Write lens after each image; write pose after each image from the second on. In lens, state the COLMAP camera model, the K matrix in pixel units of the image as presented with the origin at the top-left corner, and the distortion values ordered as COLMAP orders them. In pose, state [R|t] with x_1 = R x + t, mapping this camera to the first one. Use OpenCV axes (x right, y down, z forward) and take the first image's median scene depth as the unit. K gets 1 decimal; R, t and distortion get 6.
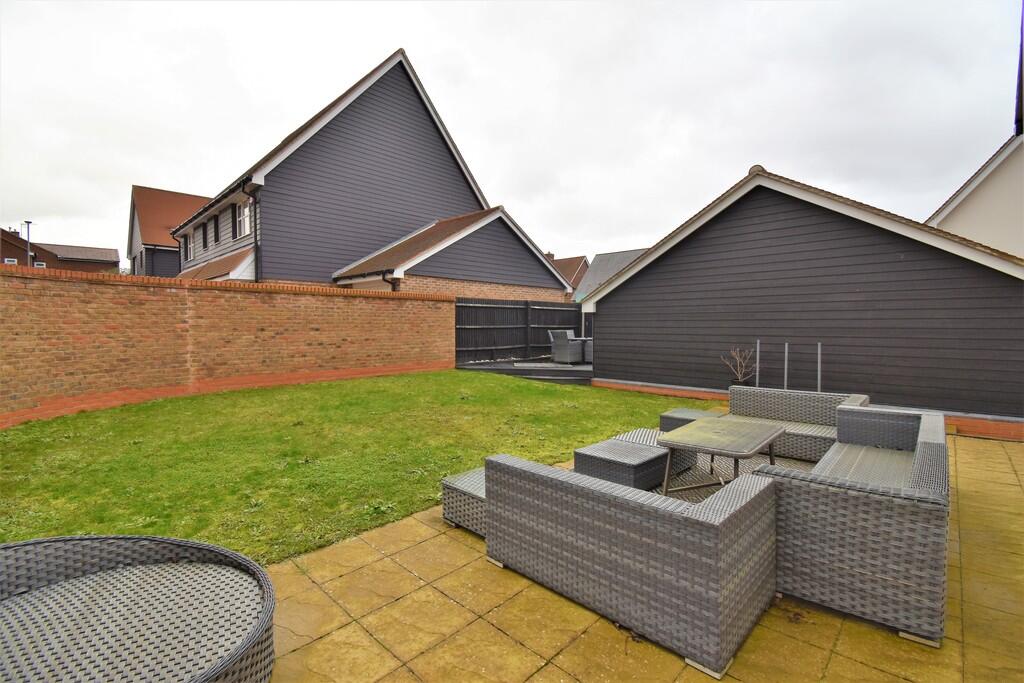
lens RADIAL K [[452.3, 0, 507.0], [0, 452.3, 343.6], [0, 0, 1]] dist [0.000416, -0.011155]
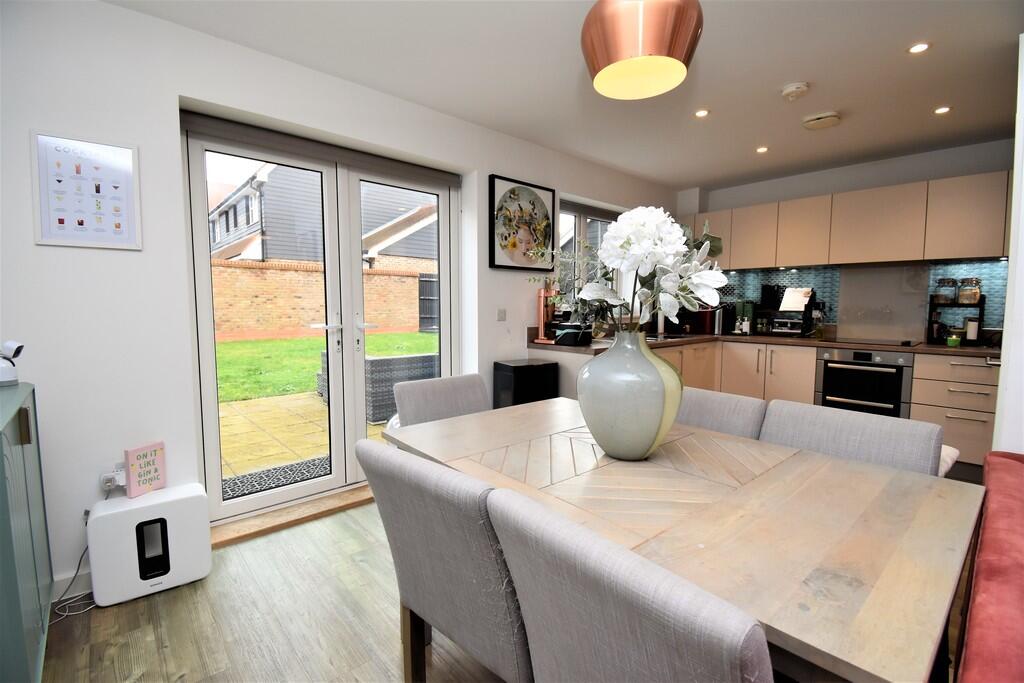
lens RADIAL K [[452.3, 0, 507.0], [0, 452.3, 343.6], [0, 0, 1]] dist [0.000416, -0.011155]
pose [[0.997700, 0.010335, -0.066993, 0.206992], [-0.007292, 0.998938, 0.045499, 0.030082], [0.067392, -0.044906, 0.996716, -0.206490]]
